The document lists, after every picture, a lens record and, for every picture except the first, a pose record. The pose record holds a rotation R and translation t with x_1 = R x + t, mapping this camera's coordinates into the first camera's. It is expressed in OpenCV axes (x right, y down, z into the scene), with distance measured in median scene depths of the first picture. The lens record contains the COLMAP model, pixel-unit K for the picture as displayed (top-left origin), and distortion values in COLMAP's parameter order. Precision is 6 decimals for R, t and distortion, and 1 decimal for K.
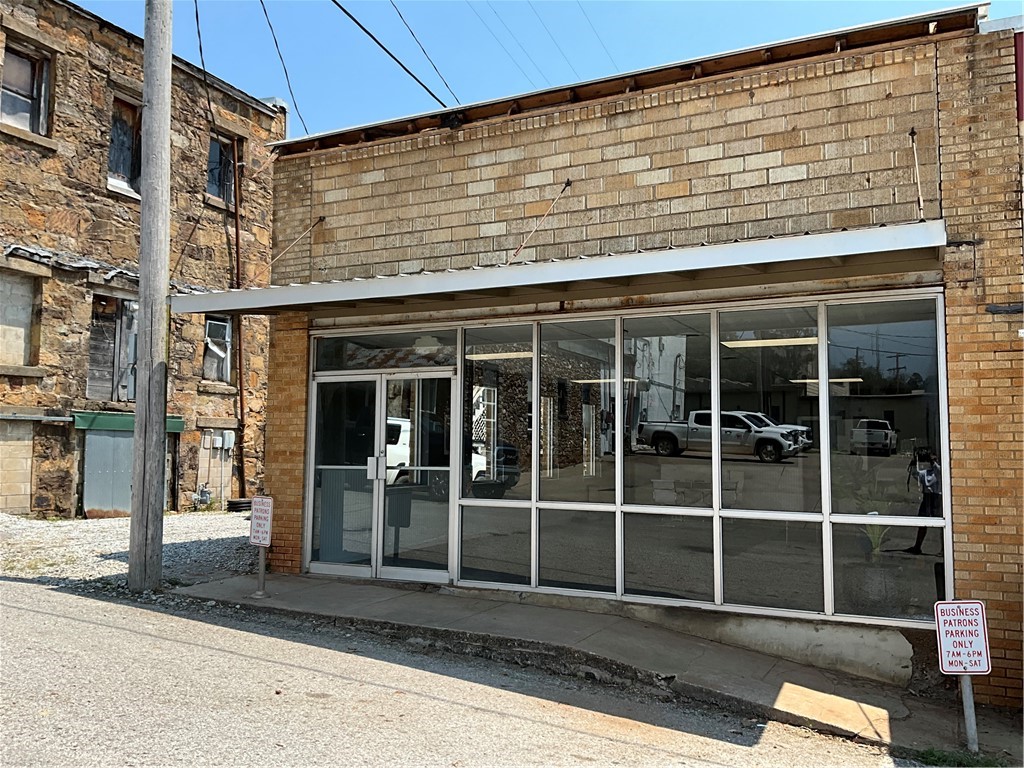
lens RADIAL K [[878.1, 0, 526.9], [0, 878.1, 373.9], [0, 0, 1]] dist [0.124174, -0.258982]
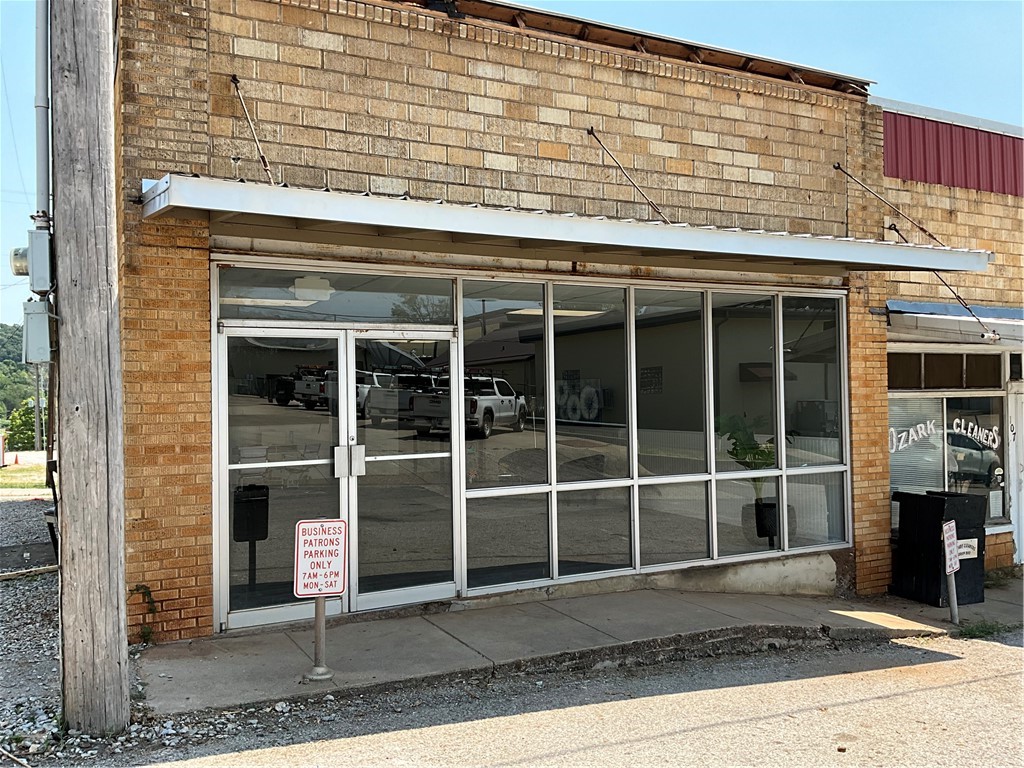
lens RADIAL K [[839.9, 0, 512.0], [0, 839.9, 384.0], [0, 0, 1]] dist [0.117507, -0.233700]
pose [[0.591382, -0.006213, 0.806368, -0.713875], [-0.049326, 0.997819, 0.043863, 0.008146], [-0.804881, -0.065714, 0.589786, 0.545024]]
